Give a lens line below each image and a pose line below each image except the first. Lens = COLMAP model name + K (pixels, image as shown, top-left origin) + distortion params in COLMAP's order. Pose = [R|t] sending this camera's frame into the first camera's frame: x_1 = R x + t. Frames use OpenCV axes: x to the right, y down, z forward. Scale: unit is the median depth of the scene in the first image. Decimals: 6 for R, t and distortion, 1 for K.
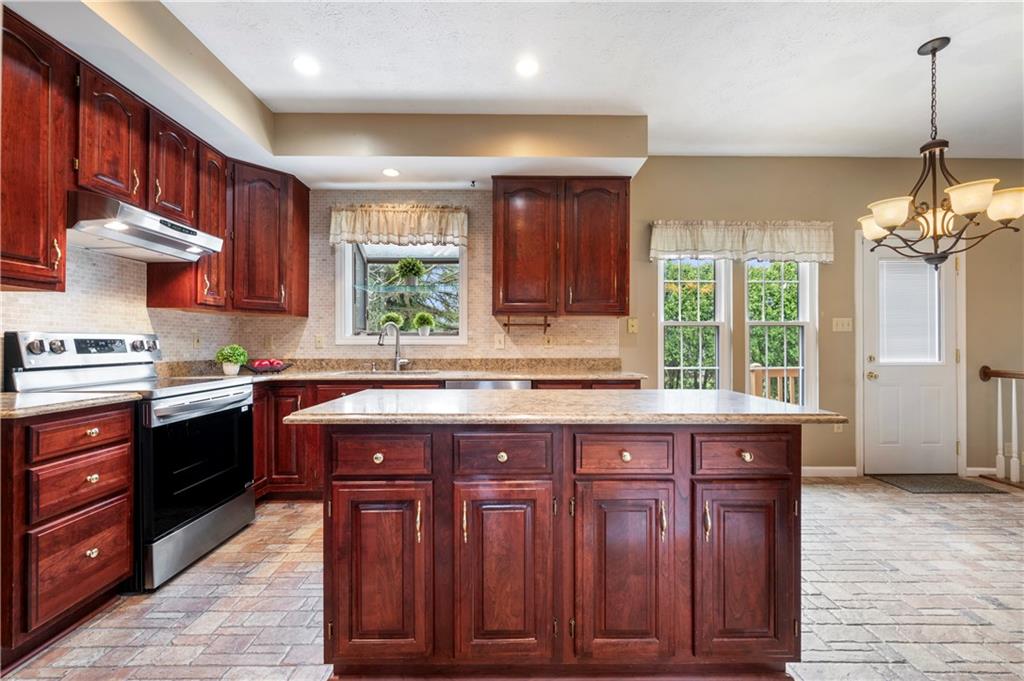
lens RADIAL K [[422.9, 0, 512.0], [0, 422.9, 340.5], [0, 0, 1]] dist [-0.000579, -0.000134]
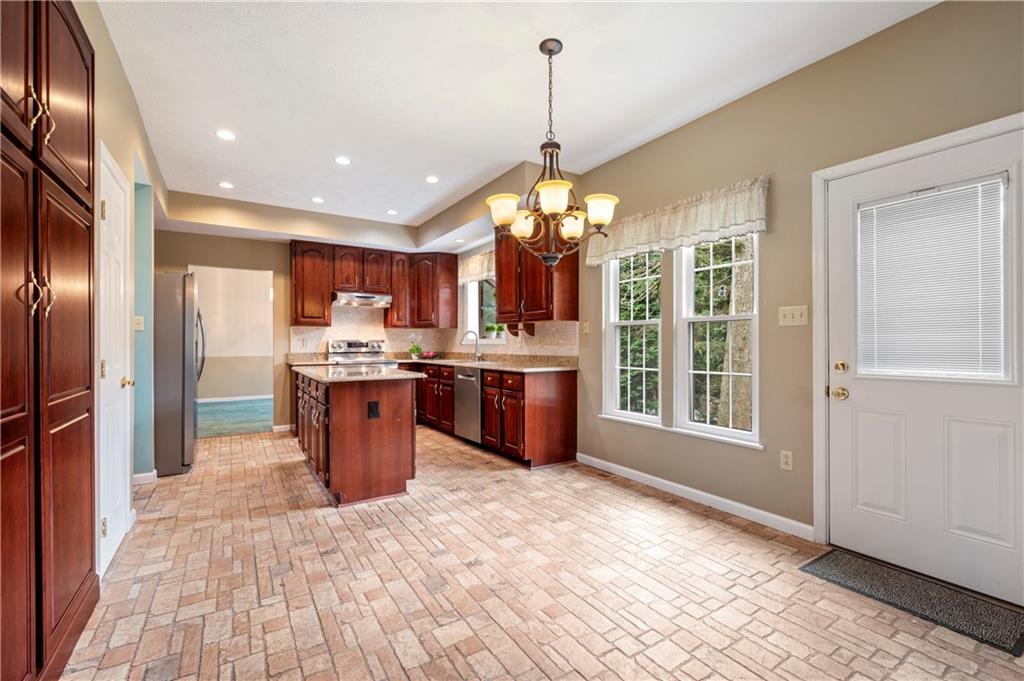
lens RADIAL K [[443.1, 0, 512.0], [0, 443.1, 340.5], [0, 0, 1]] dist [0.012706, -0.000025]
pose [[0.530576, -0.007380, -0.847605, 1.478827], [0.008776, 0.999956, -0.003213, 0.002091], [0.847592, -0.005734, 0.530618, 0.286216]]
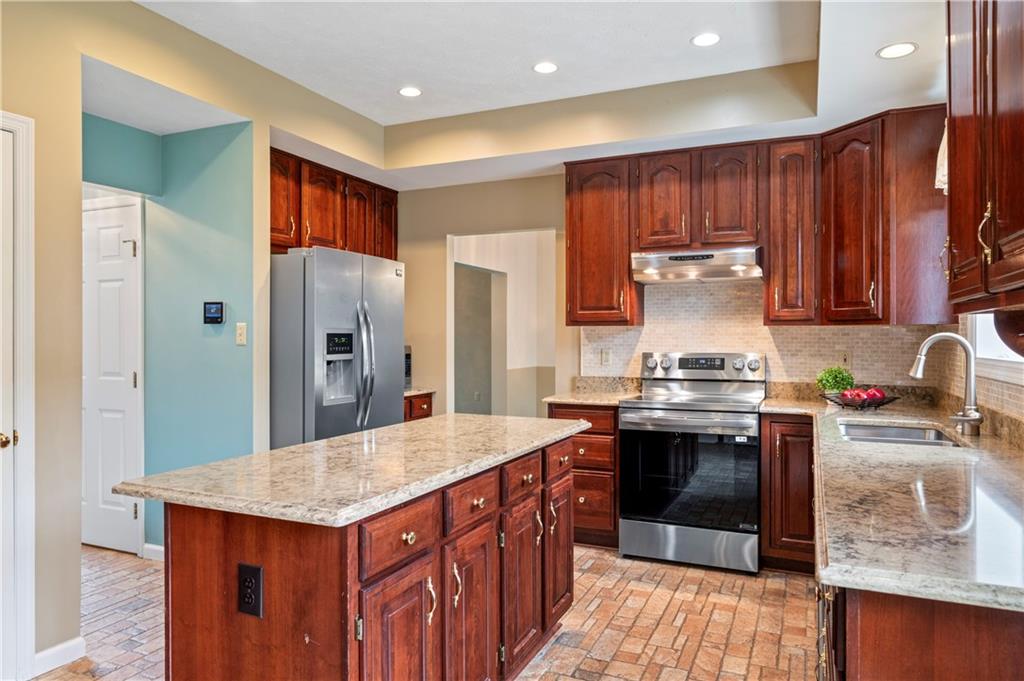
lens RADIAL K [[676.0, 0, 512.0], [0, 676.0, 340.5], [0, 0, 1]] dist [0.005177, 0.000996]
pose [[-0.418876, 0.005170, -0.908029, 0.783830], [0.007421, 0.999970, 0.002270, -0.048620], [0.908013, -0.005787, -0.418901, 1.053645]]
